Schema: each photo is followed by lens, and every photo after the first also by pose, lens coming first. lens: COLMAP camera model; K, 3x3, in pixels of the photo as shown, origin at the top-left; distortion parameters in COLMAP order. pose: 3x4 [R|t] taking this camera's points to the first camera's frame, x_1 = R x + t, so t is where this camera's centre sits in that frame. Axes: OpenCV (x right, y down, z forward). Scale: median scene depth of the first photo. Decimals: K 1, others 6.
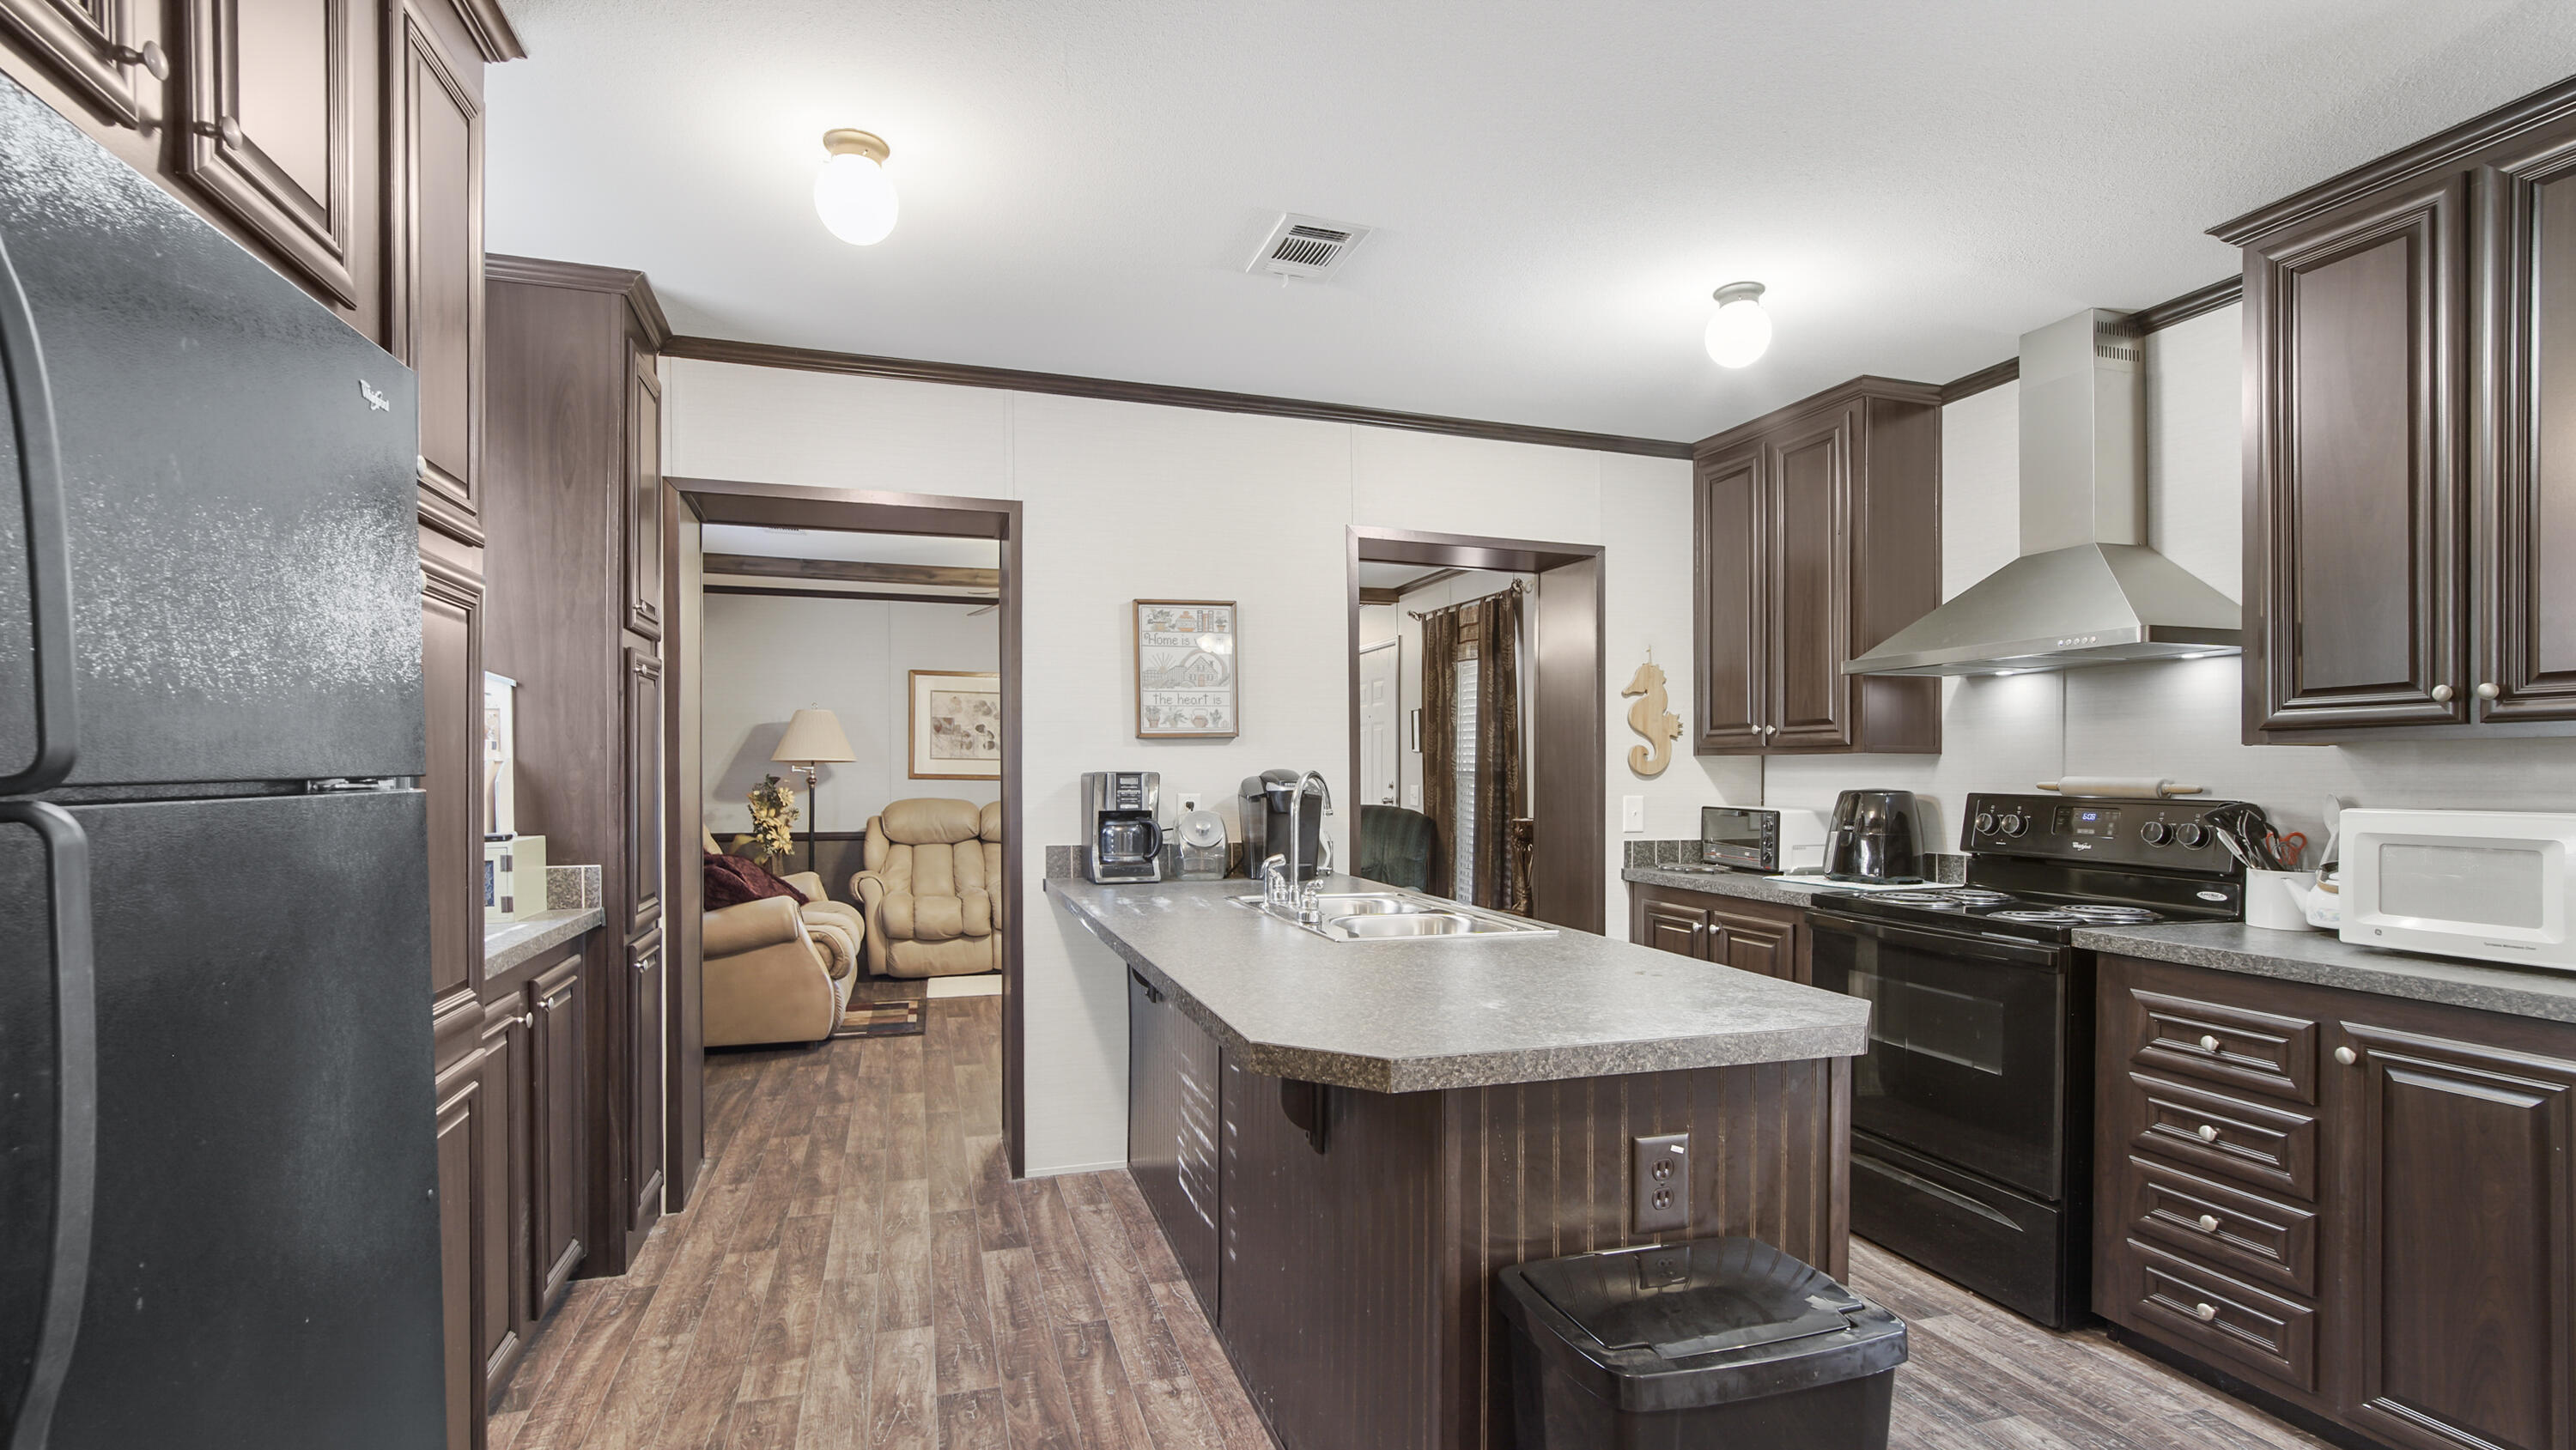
lens RADIAL K [[1154.7, 0, 1288.1], [0, 1154.7, 789.9], [0, 0, 1]] dist [-0.001900, -0.000156]
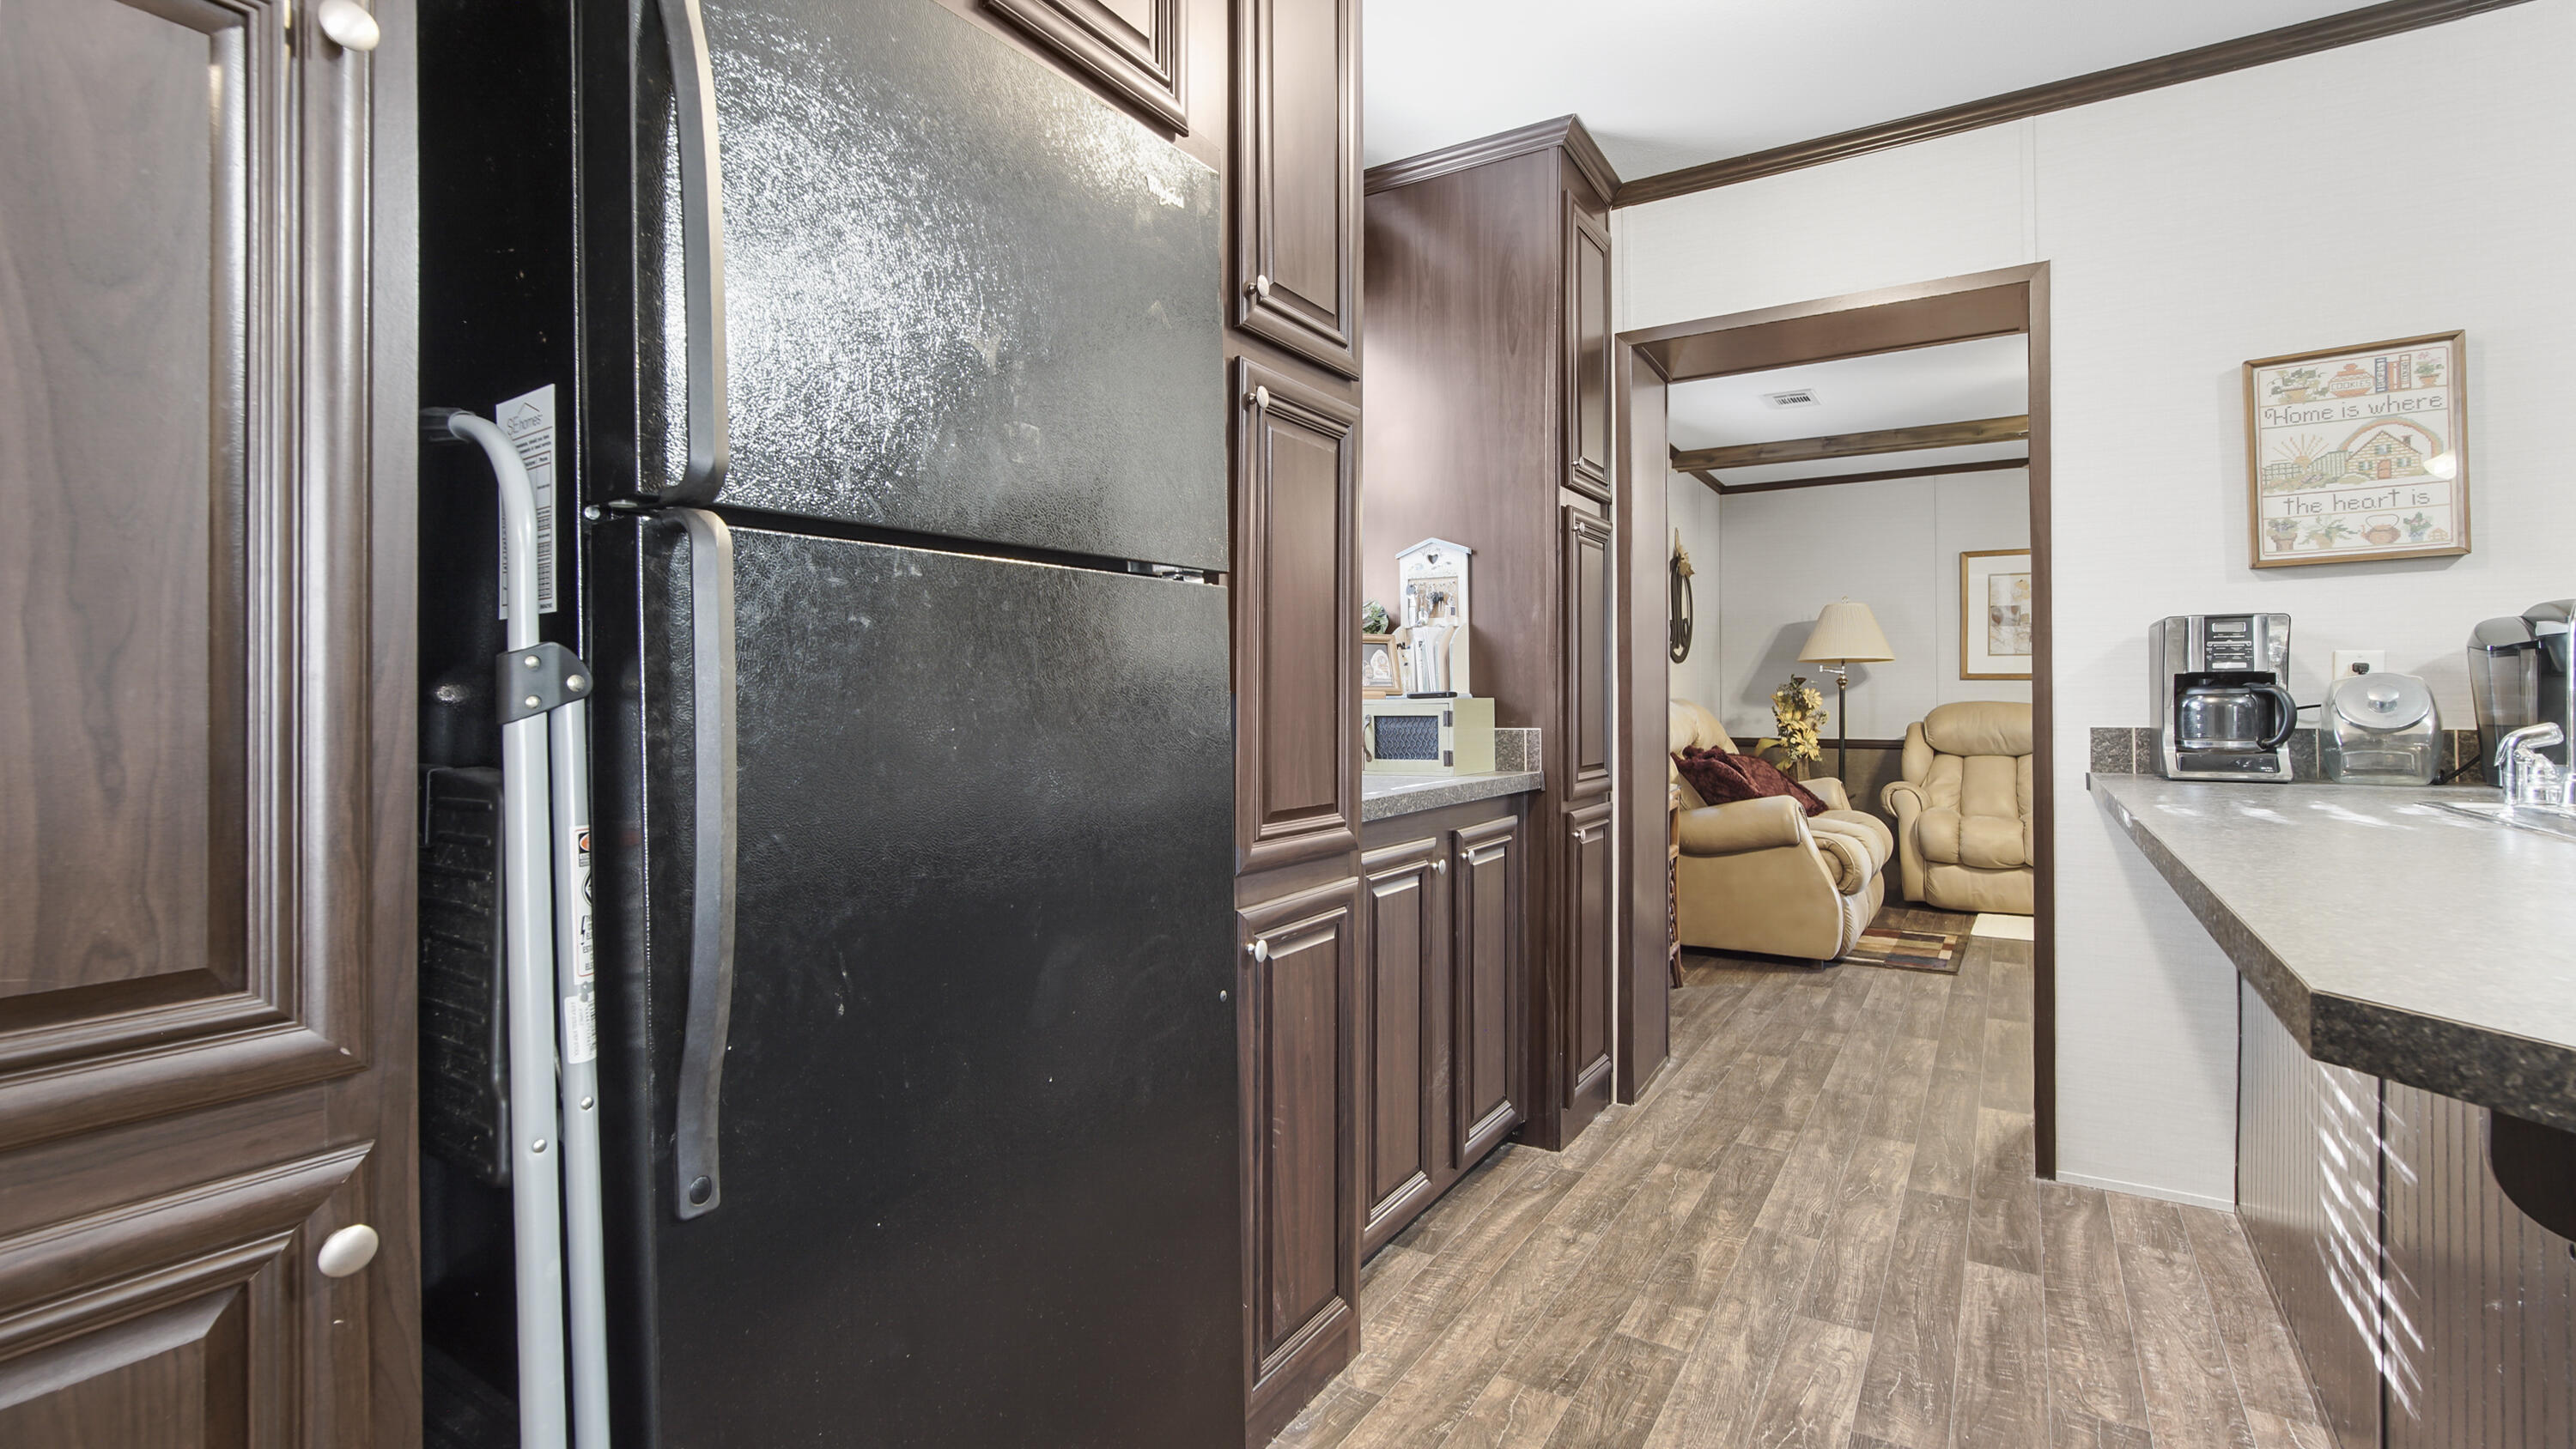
lens RADIAL K [[1168.6, 0, 1303.1], [0, 1168.6, 703.0], [0, 0, 1]] dist [-0.001773, 0.001037]
pose [[0.651780, -0.006597, -0.758379, 0.025913], [-0.002915, 0.999933, -0.011204, 0.047732], [0.758402, 0.009513, 0.651718, 0.168978]]
